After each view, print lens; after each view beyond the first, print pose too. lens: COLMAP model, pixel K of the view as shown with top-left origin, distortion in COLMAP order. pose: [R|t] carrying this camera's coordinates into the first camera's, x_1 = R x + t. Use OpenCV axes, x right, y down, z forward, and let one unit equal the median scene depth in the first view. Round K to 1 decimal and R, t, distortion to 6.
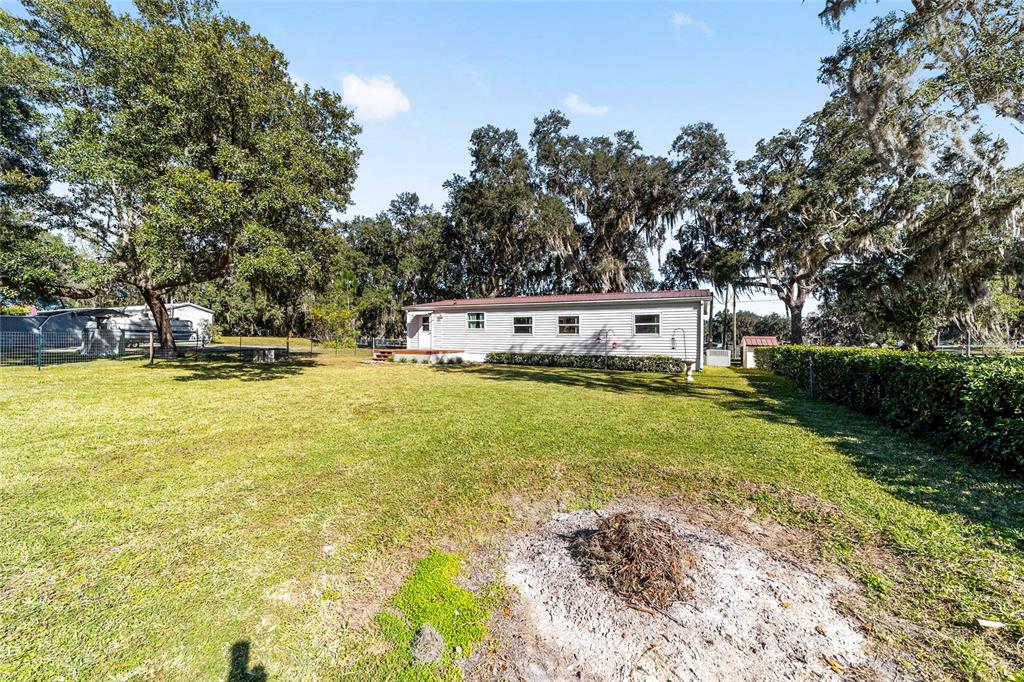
lens RADIAL K [[393.3, 0, 503.7], [0, 393.3, 334.9], [0, 0, 1]] dist [0.000170, 0.000226]
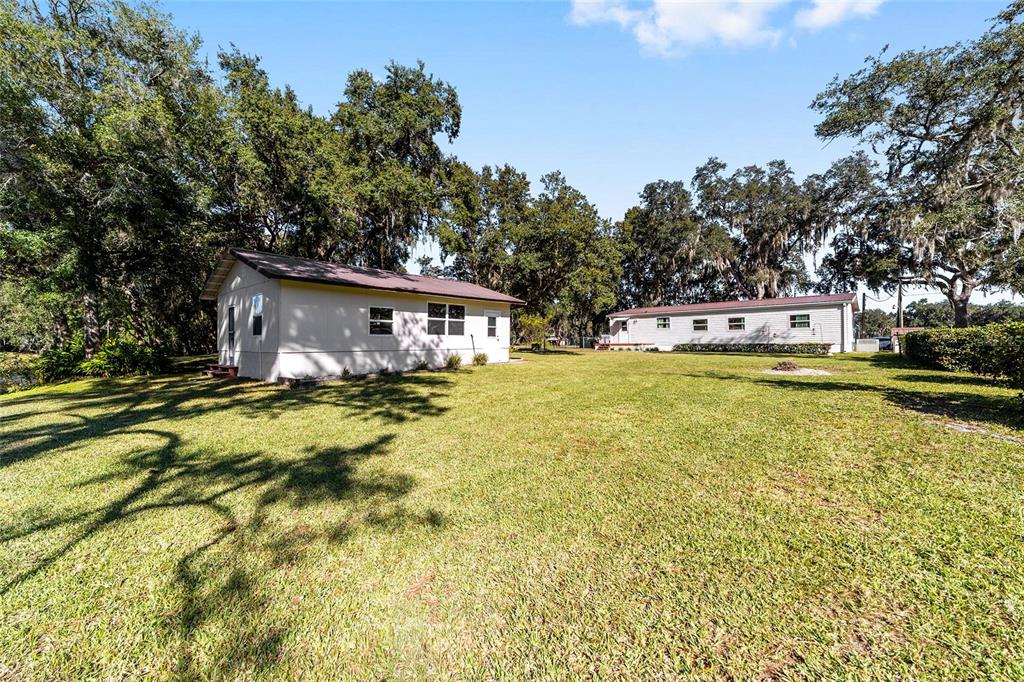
lens RADIAL K [[393.3, 0, 503.7], [0, 393.3, 334.9], [0, 0, 1]] dist [0.000170, 0.000226]
pose [[0.950436, -0.025152, -0.309902, -0.164977], [0.022483, 0.999673, -0.012180, 0.012151], [0.310107, 0.004609, 0.950691, -0.527177]]
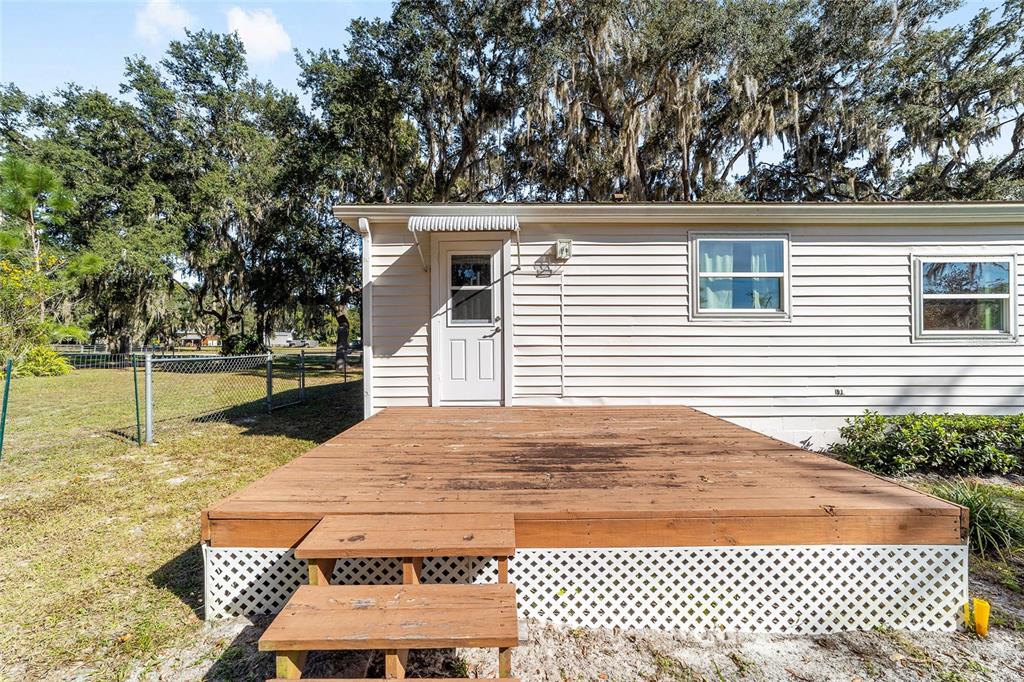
lens RADIAL K [[397.8, 0, 507.2], [0, 397.8, 338.7], [0, 0, 1]] dist [-0.016585, 0.011090]
pose [[0.898644, -0.011494, 0.438528, -0.264344], [0.005927, 0.999884, 0.014062, -0.003250], [-0.438639, -0.010037, 0.898607, 0.767268]]
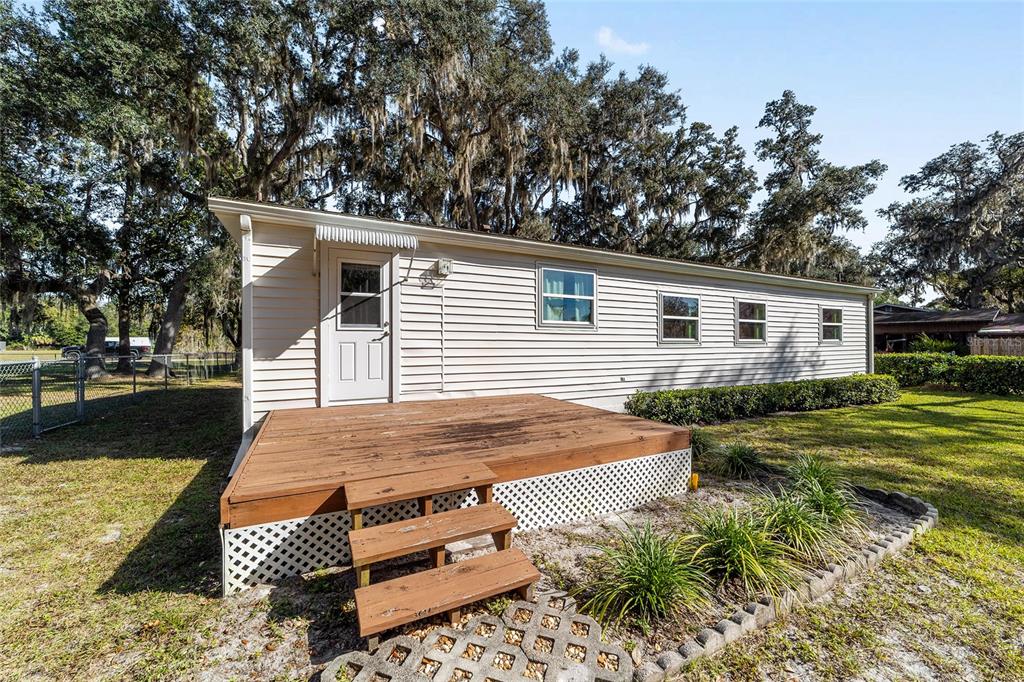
lens RADIAL K [[393.6, 0, 512.0], [0, 393.6, 341.0], [0, 0, 1]] dist [0.000121, 0.000209]
pose [[0.601394, -0.005951, 0.798930, -0.315342], [-0.007782, 0.999881, 0.013306, -0.004496], [-0.798914, -0.014219, 0.601277, 0.761409]]
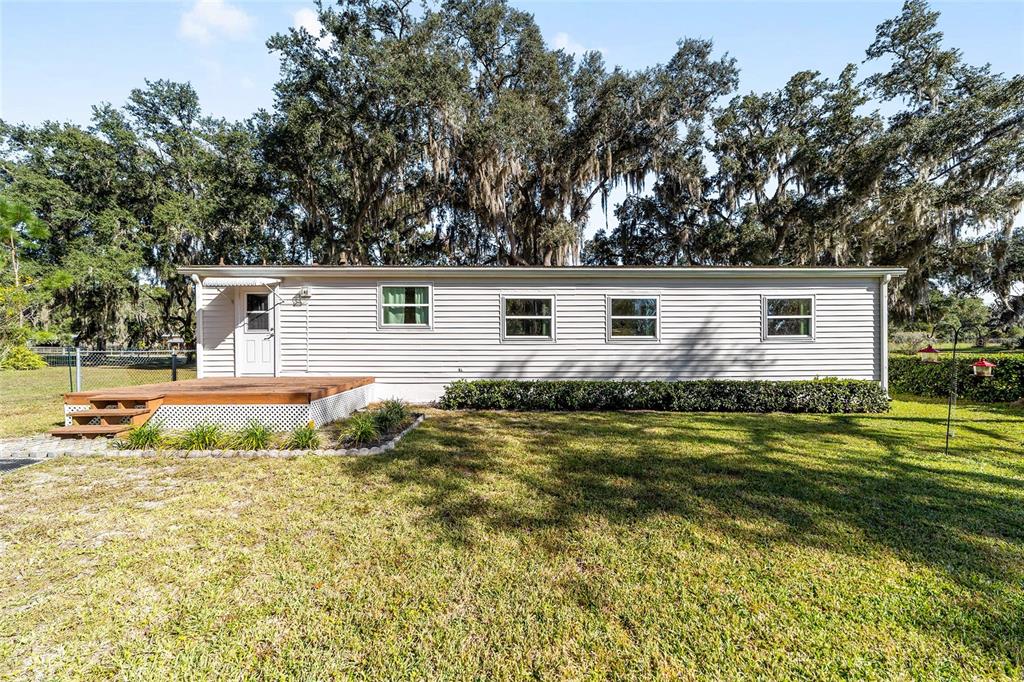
lens RADIAL K [[399.6, 0, 505.2], [0, 399.6, 345.2], [0, 0, 1]] dist [-0.014636, 0.011240]
pose [[0.893849, -0.011733, 0.448215, -0.149925], [0.003352, 0.999805, 0.019486, -0.002004], [-0.448356, -0.015915, 0.893714, 0.517203]]
